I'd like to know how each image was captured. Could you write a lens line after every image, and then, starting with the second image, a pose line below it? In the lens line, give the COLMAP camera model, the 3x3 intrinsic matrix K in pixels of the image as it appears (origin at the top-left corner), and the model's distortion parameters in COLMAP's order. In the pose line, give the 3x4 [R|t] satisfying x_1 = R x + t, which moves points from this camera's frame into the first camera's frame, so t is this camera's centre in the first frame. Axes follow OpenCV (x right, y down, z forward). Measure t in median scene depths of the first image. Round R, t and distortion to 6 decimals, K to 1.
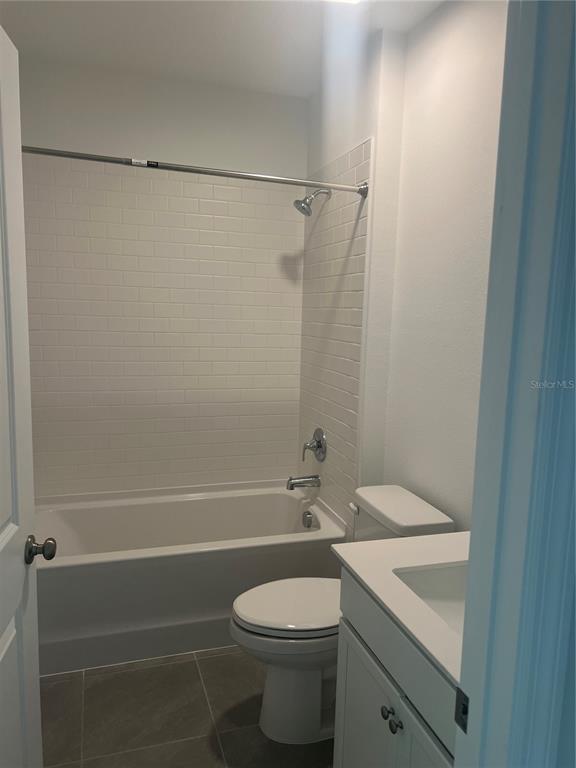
lens RADIAL K [[574.9, 0, 294.4], [0, 574.9, 387.8], [0, 0, 1]] dist [0.053044, -0.064561]
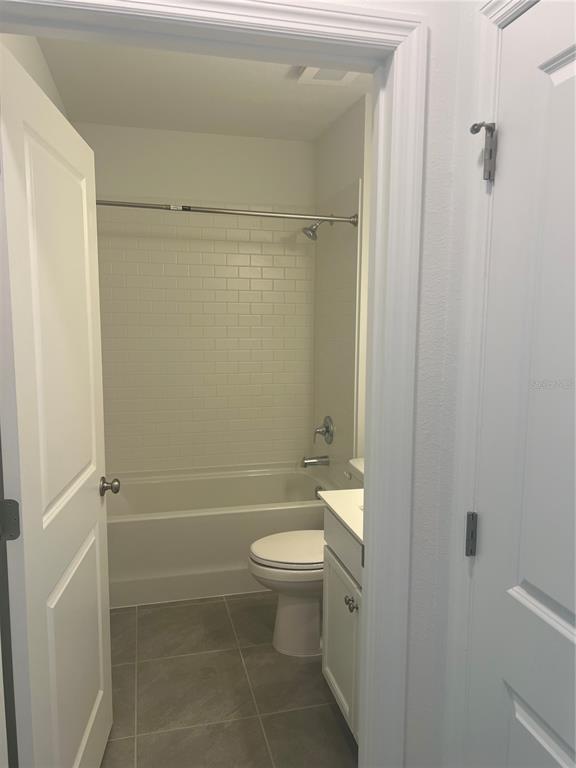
lens RADIAL K [[574.9, 0, 293.0], [0, 574.9, 384.1], [0, 0, 1]] dist [0.053044, -0.064561]
pose [[0.997238, -0.012899, -0.073150, 0.071847], [0.011736, 0.999798, -0.016295, 0.027359], [0.073346, 0.015392, 0.997188, -0.231761]]
